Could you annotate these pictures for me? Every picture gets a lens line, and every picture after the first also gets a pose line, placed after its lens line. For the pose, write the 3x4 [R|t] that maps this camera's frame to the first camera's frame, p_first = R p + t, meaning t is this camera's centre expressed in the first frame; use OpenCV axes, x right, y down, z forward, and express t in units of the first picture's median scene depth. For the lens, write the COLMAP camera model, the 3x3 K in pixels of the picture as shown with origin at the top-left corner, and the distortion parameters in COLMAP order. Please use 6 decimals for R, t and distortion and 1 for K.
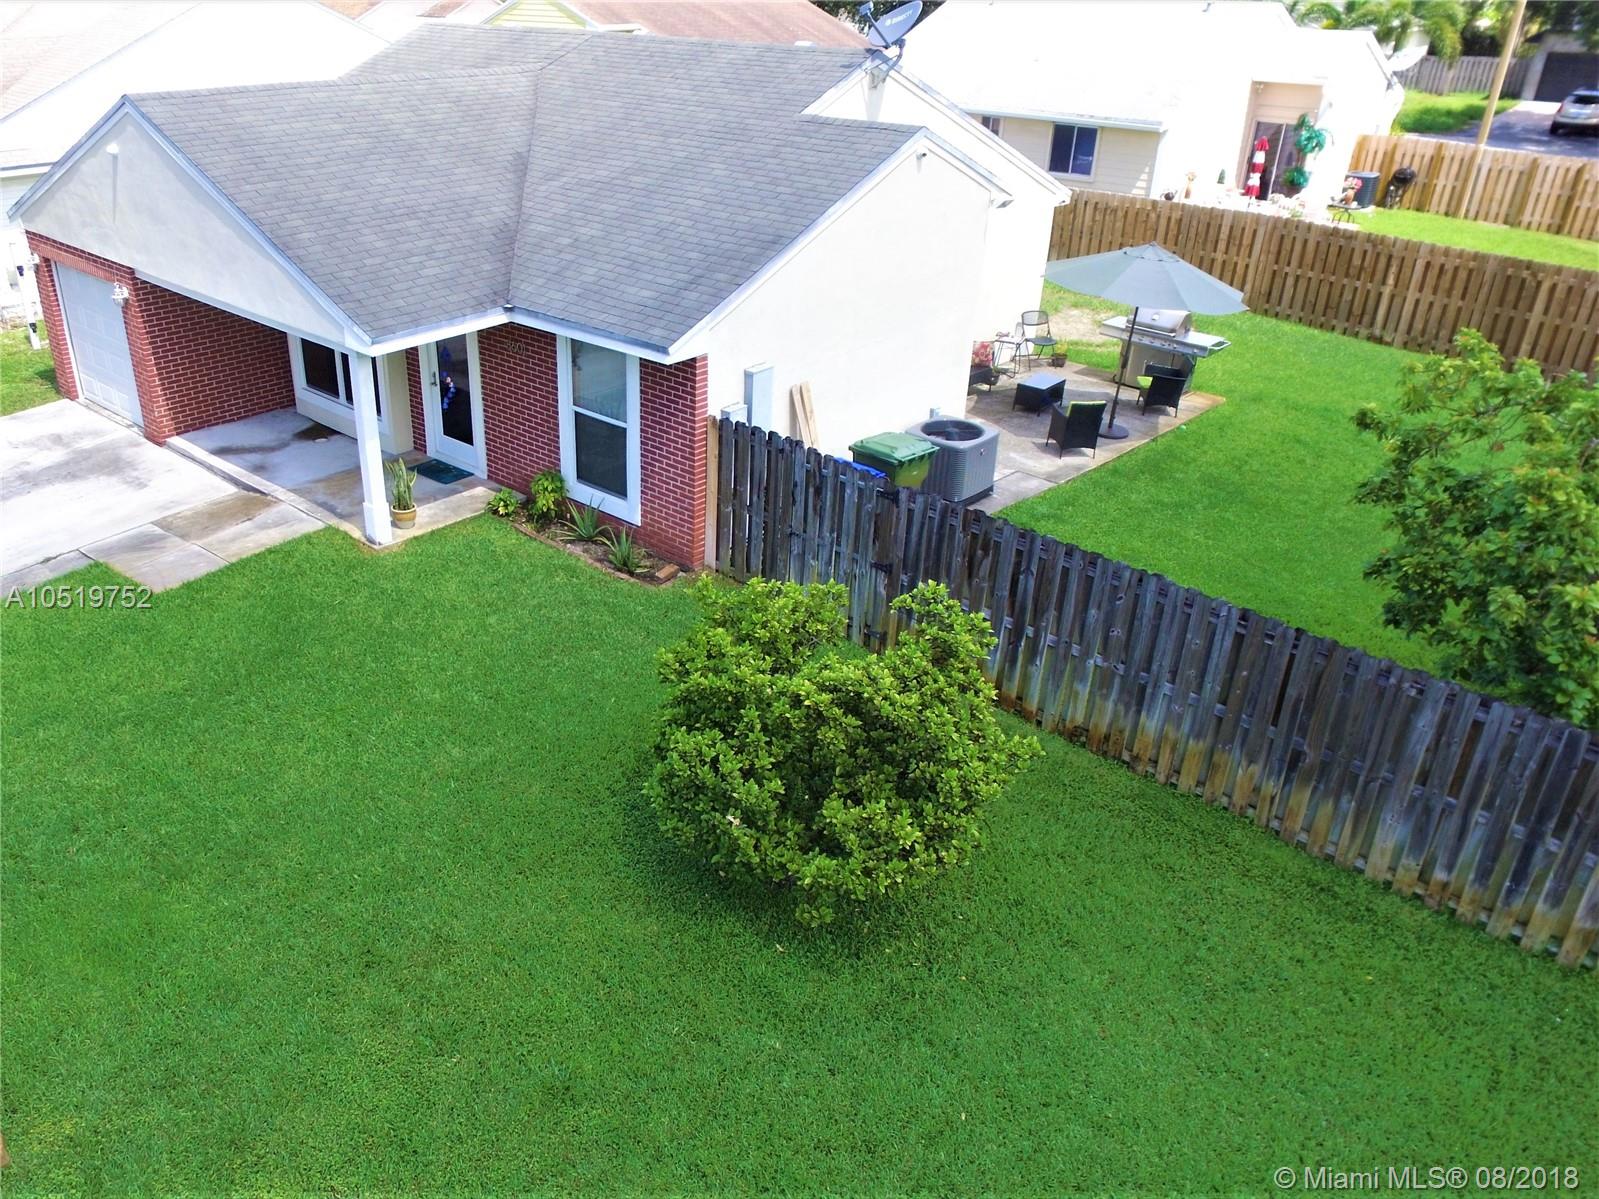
lens RADIAL K [[1258.2, 0, 660.0], [0, 1258.2, 621.2], [0, 0, 1]] dist [-0.015618, 0.019111]
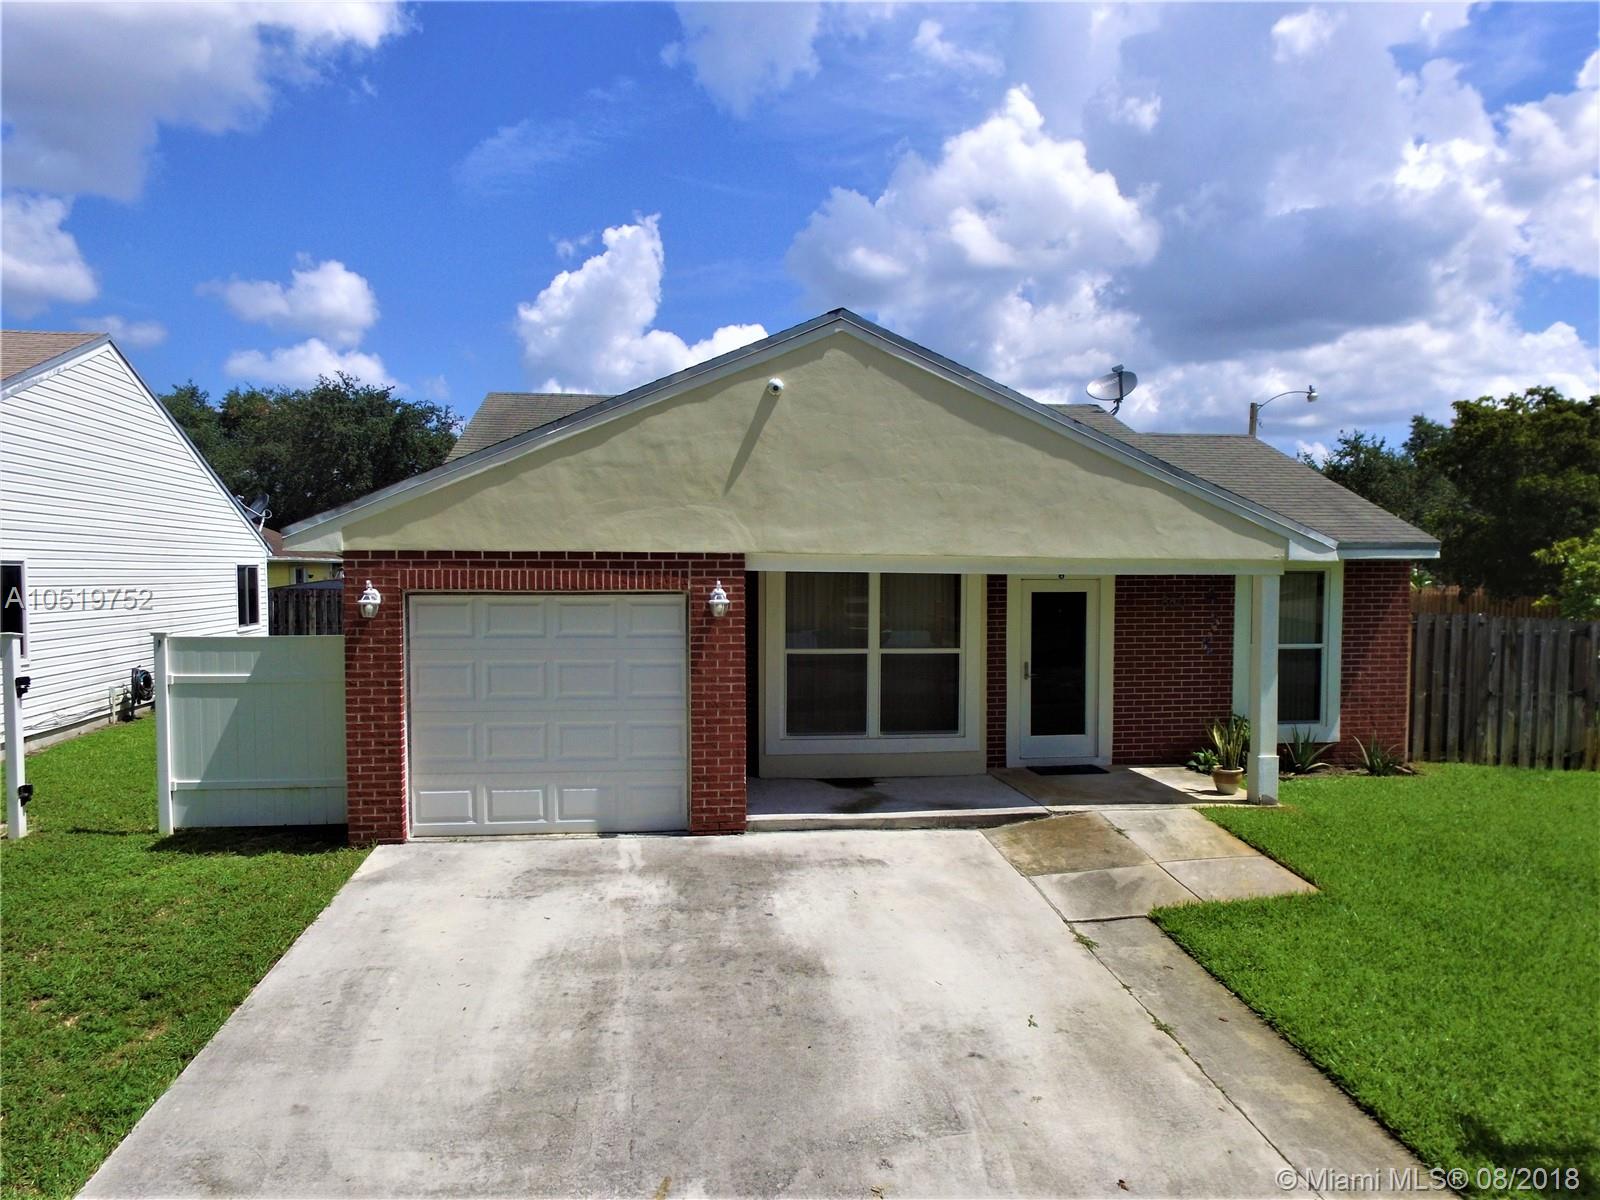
lens RADIAL K [[1061.1, 0, 795.7], [0, 1061.1, 629.7], [0, 0, 1]] dist [-0.020776, 0.022527]
pose [[0.631330, -0.050969, 0.773838, -0.872587], [0.365209, 0.899806, -0.238687, -0.103490], [-0.684138, 0.433303, 0.586689, 0.684617]]
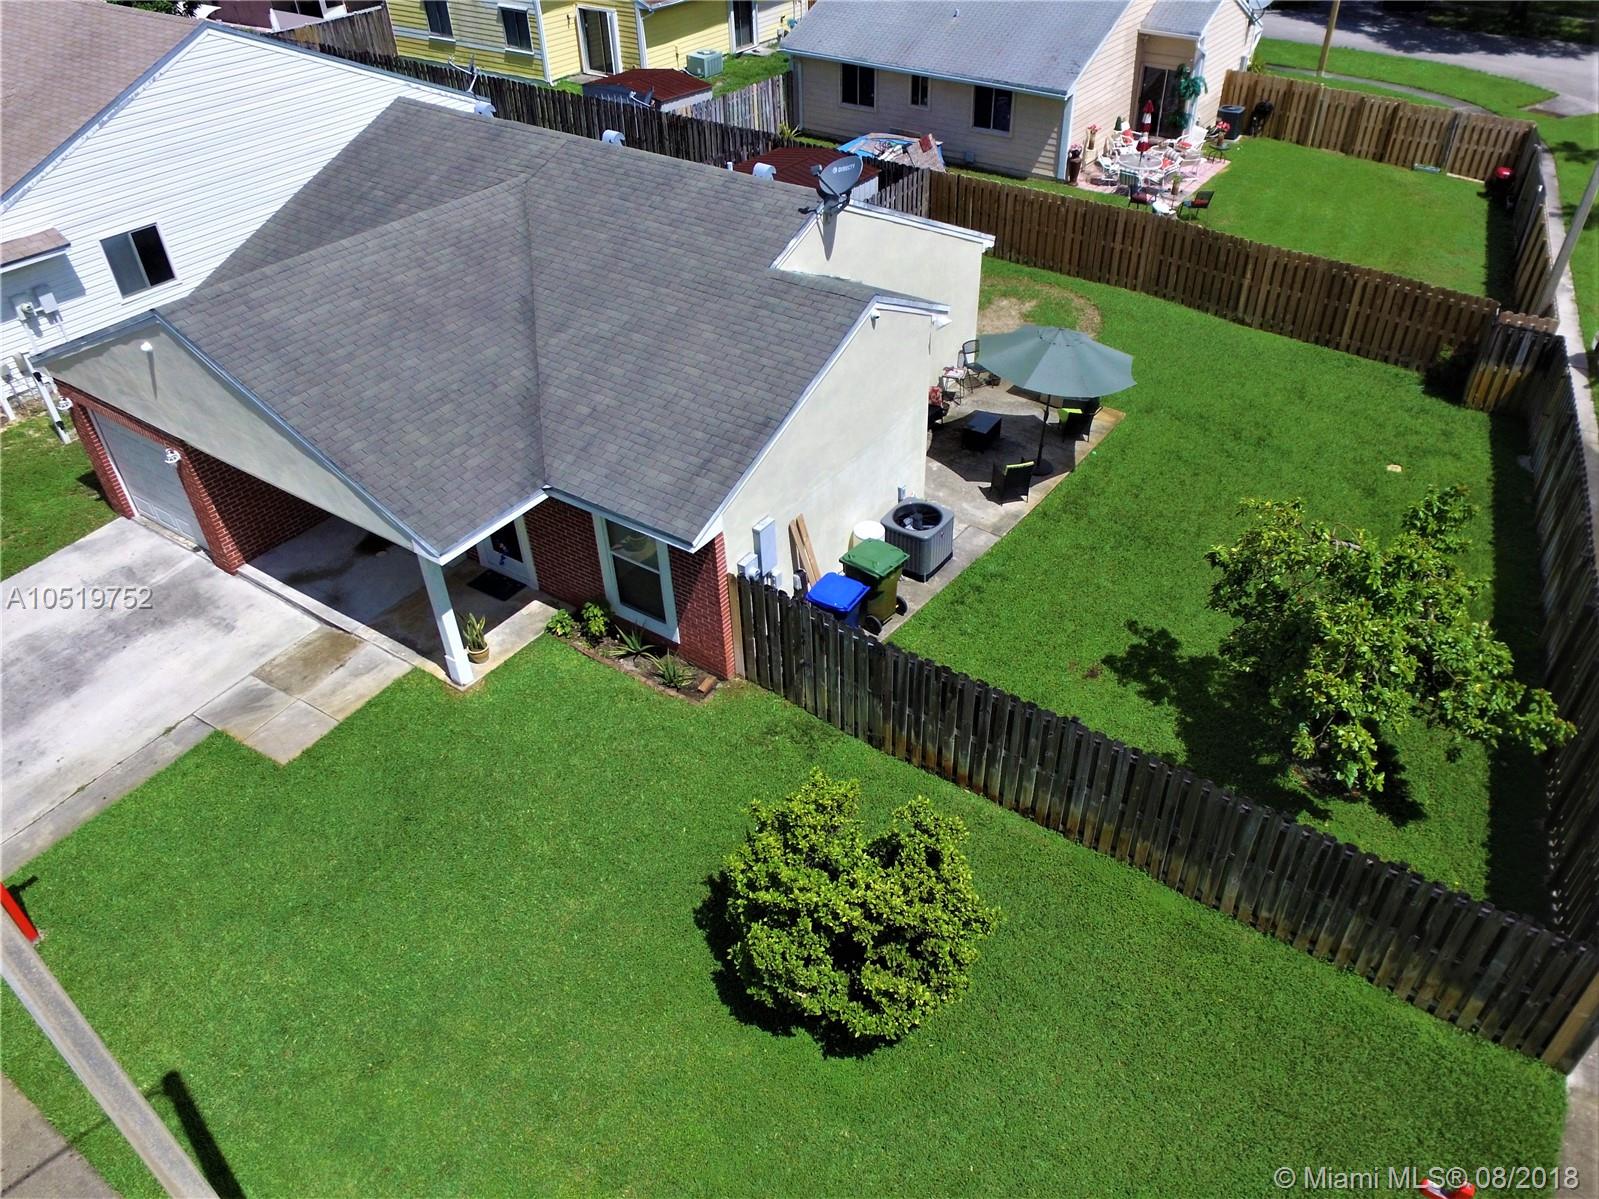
lens RADIAL K [[1135.0, 0, 861.6], [0, 1135.0, 620.3], [0, 0, 1]] dist [-0.021003, 0.020911]
pose [[0.979533, -0.123602, 0.158861, -0.013177], [0.091842, 0.976758, 0.193671, -0.269615], [-0.179107, -0.175117, 0.968119, -0.098084]]
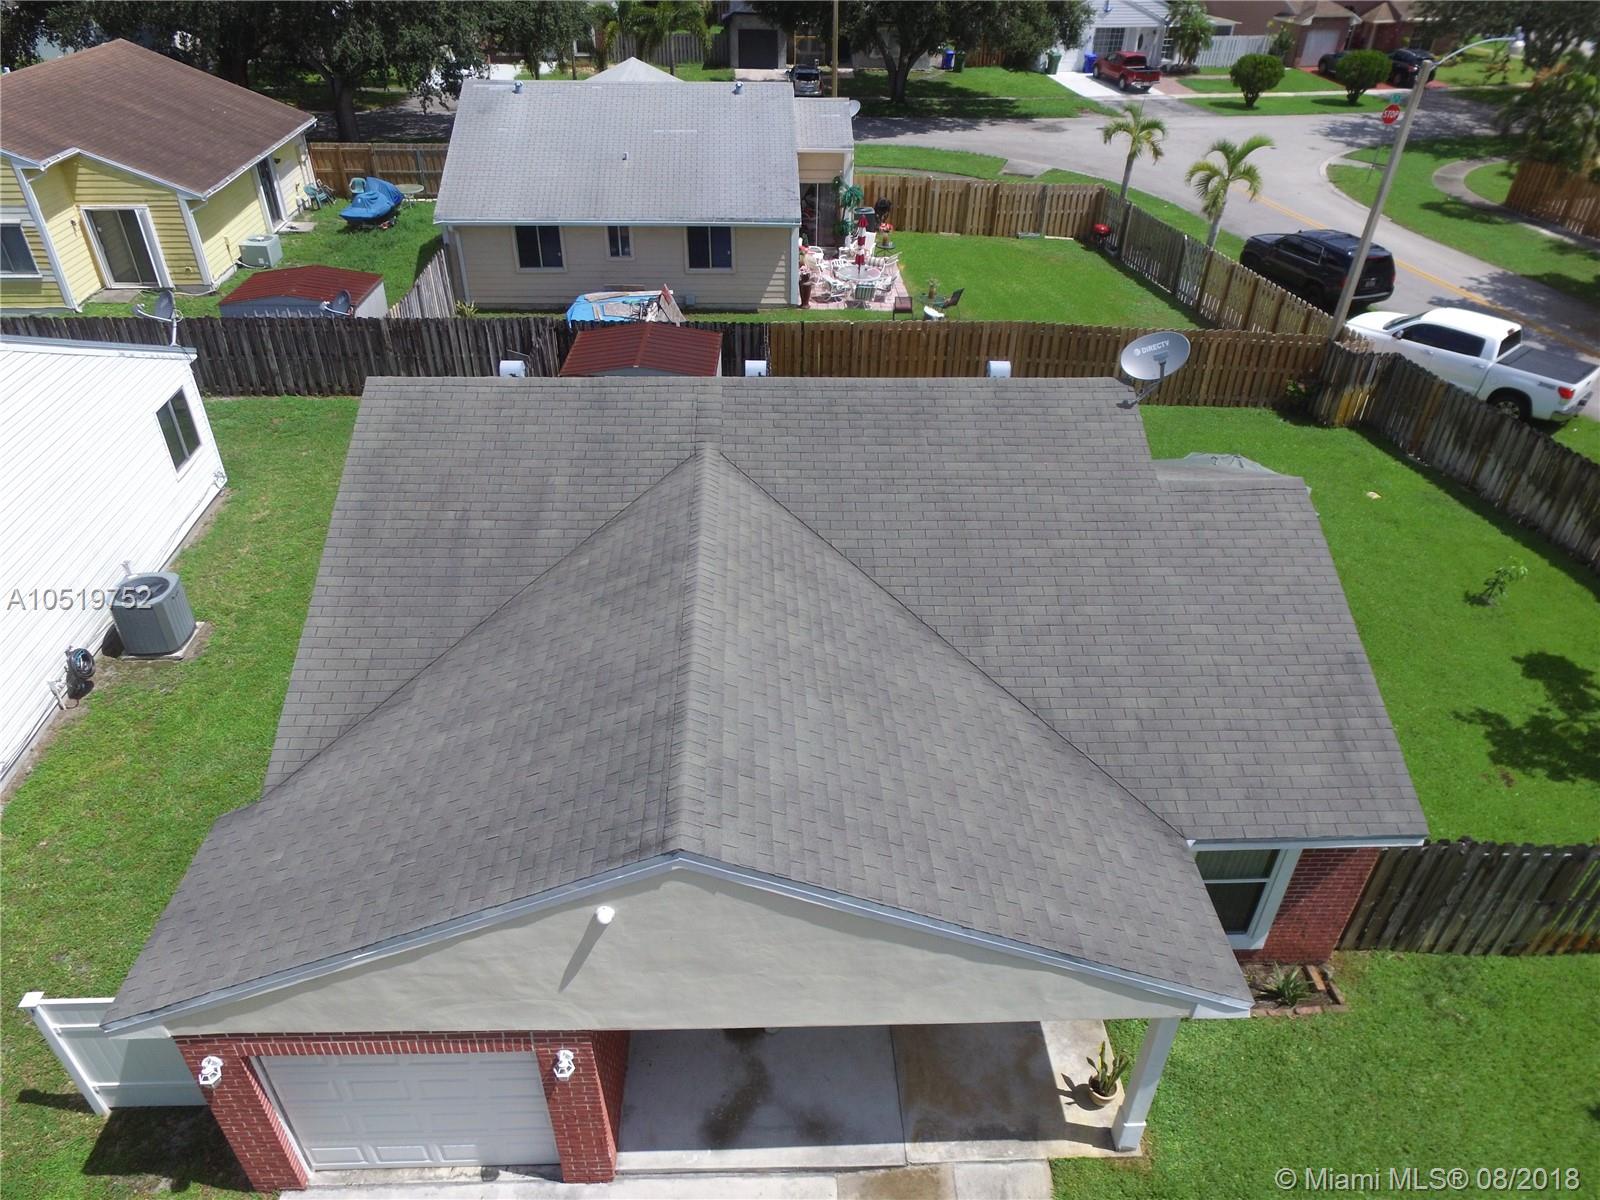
lens RADIAL K [[1061.1, 0, 795.5], [0, 1061.1, 627.3], [0, 0, 1]] dist [-0.020776, 0.022527]
pose [[0.688939, -0.418805, 0.591579, -0.599652], [0.331342, 0.907876, 0.256853, -0.585575], [-0.644652, 0.019059, 0.764238, 0.535569]]
